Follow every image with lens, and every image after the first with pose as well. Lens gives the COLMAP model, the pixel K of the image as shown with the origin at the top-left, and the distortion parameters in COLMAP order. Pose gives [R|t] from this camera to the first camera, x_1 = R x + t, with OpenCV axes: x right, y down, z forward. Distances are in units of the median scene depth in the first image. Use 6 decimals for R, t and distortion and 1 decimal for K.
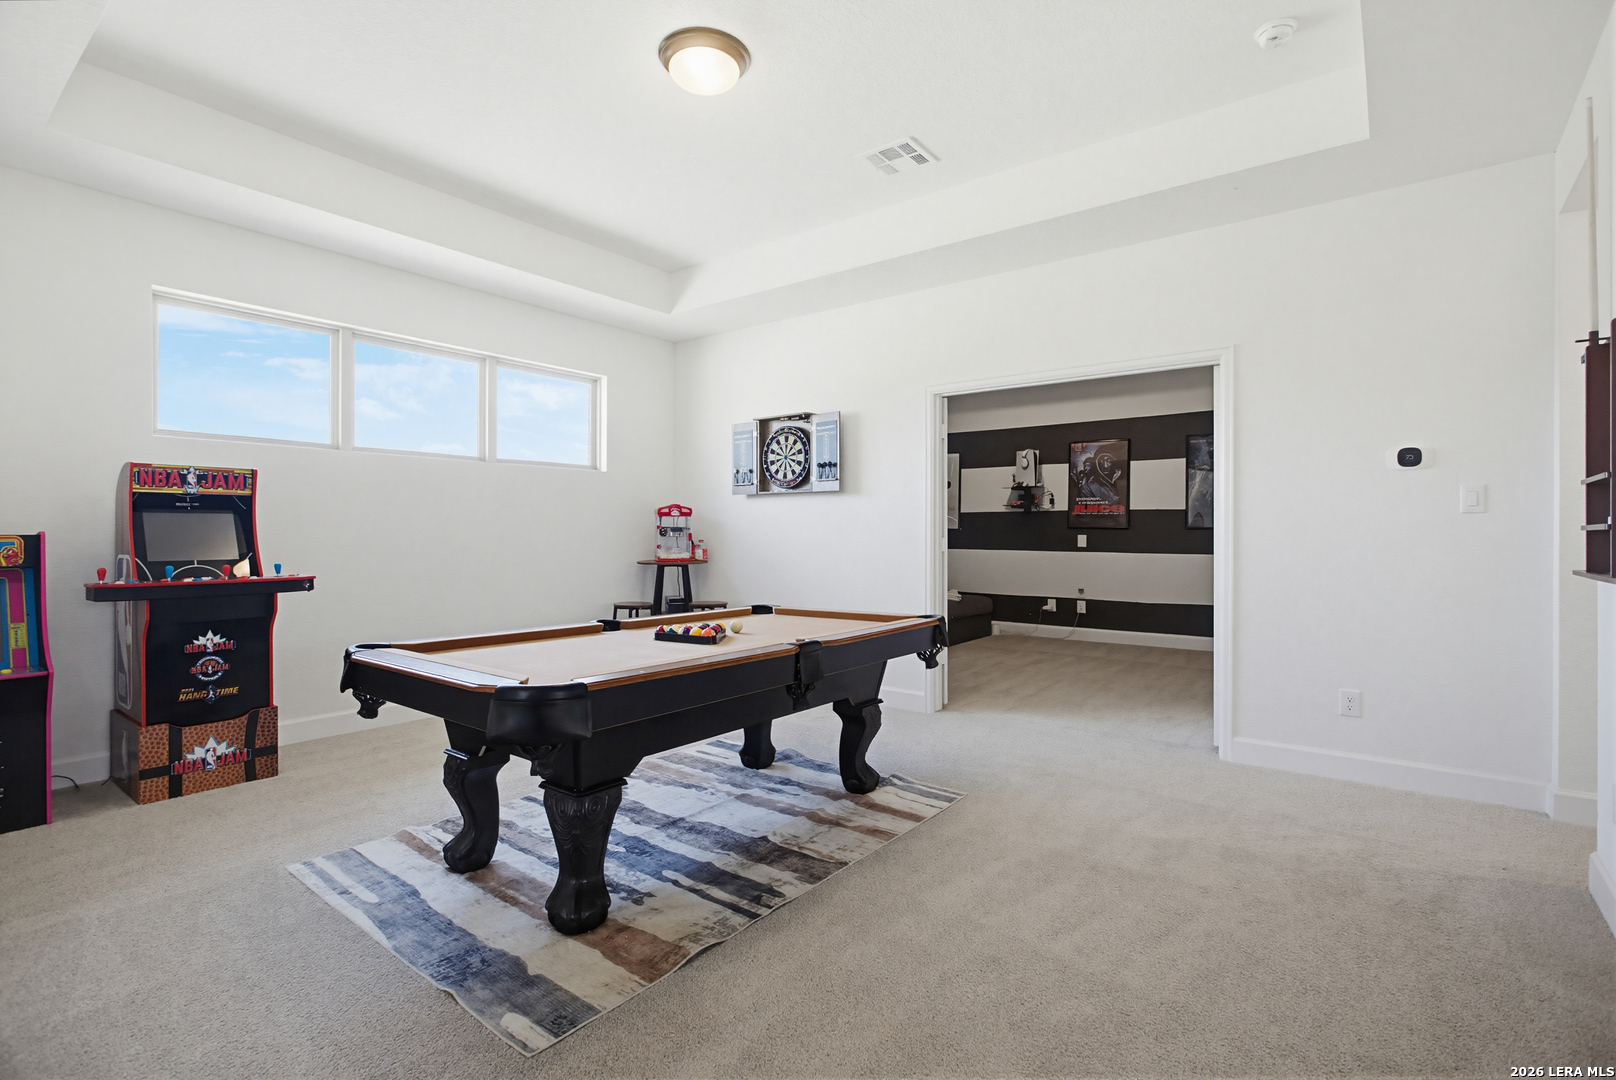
lens RADIAL K [[761.8, 0, 808.4], [0, 761.8, 528.4], [0, 0, 1]] dist [-0.004660, 0.002998]
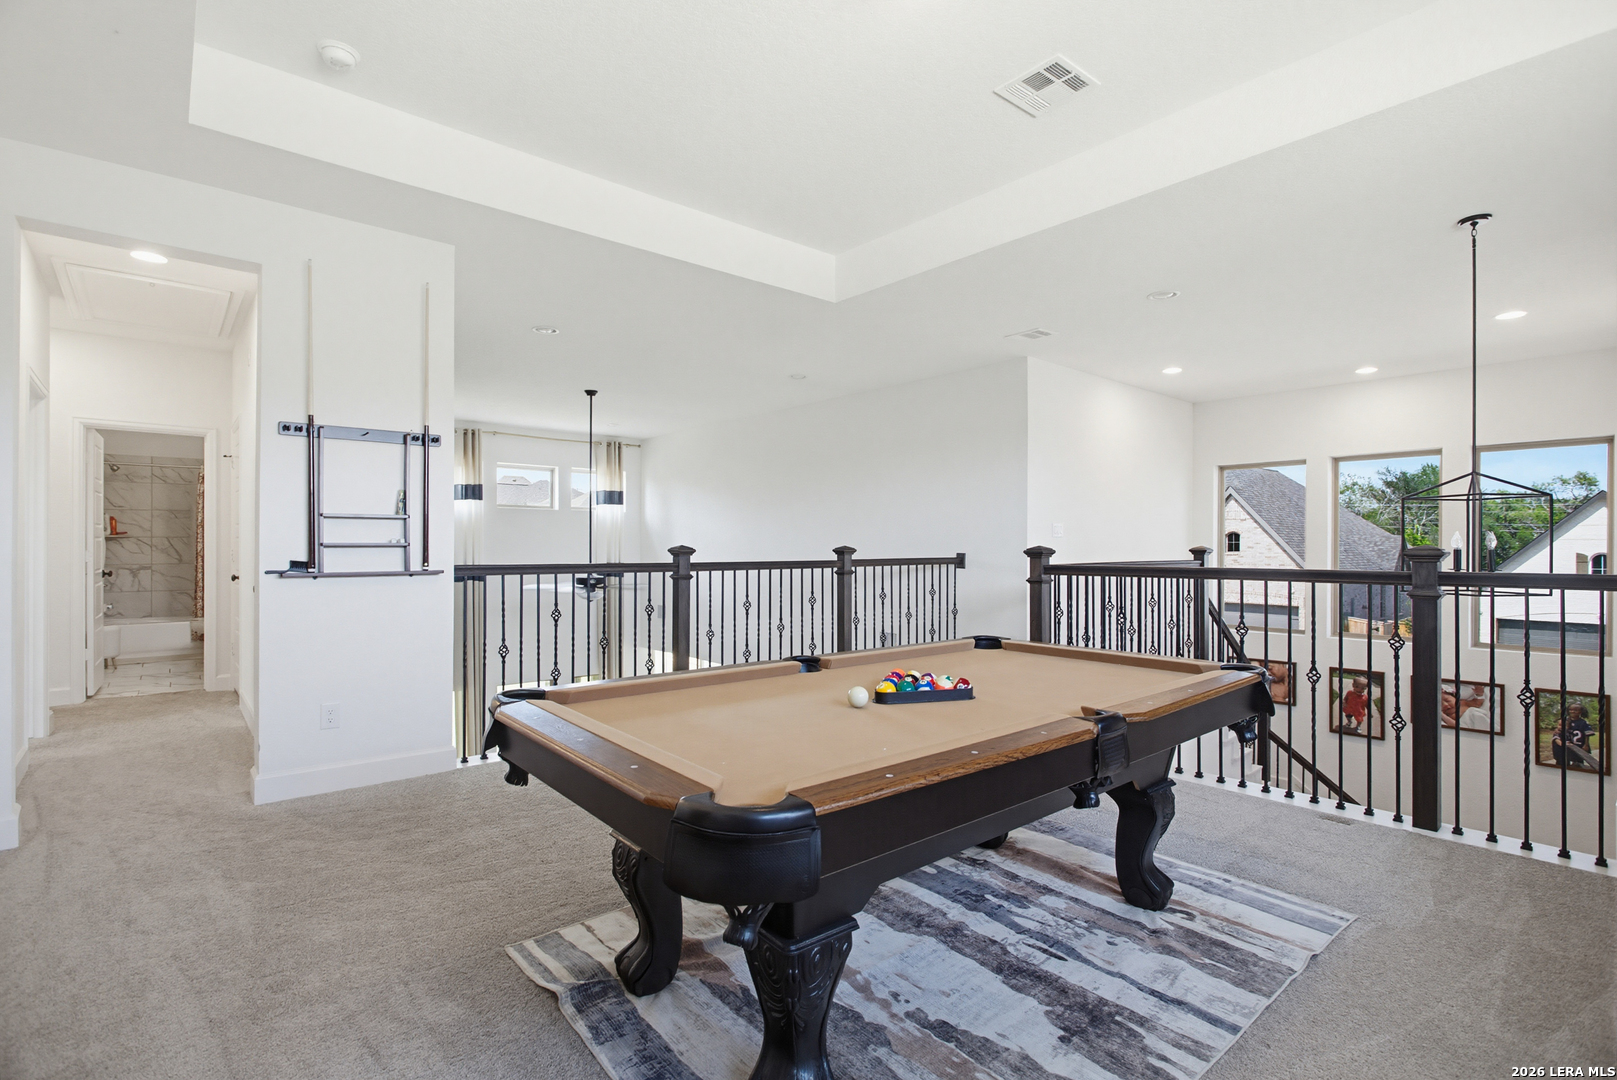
lens RADIAL K [[762.3, 0, 816.4], [0, 762.3, 550.0], [0, 0, 1]] dist [-0.004660, 0.002998]
pose [[-0.980272, -0.003544, 0.197619, -0.210086], [-0.004052, 0.999989, -0.002168, 0.007650], [-0.197610, -0.002926, -0.980276, 1.846244]]
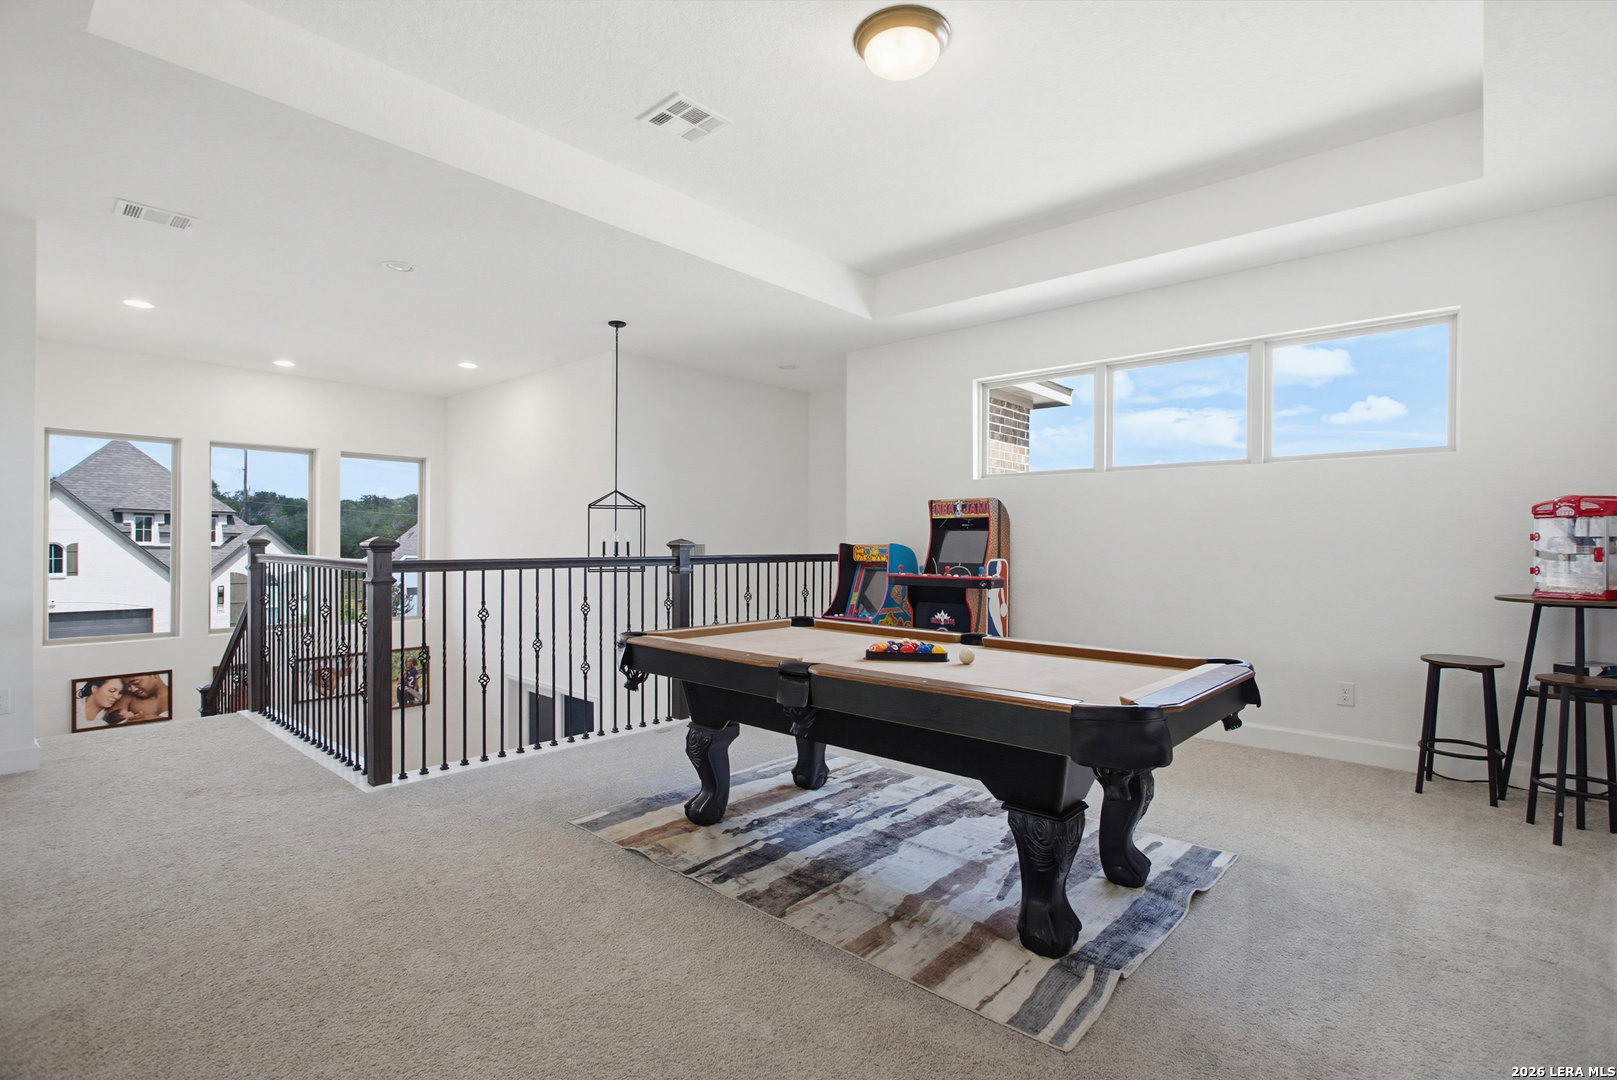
lens RADIAL K [[762.3, 0, 807.6], [0, 762.3, 544.0], [0, 0, 1]] dist [-0.004660, 0.002998]
pose [[-0.069633, 0.000687, -0.997572, 0.852683], [0.000932, 0.999999, 0.000623, 0.005260], [0.997572, -0.000886, -0.069633, 1.000543]]
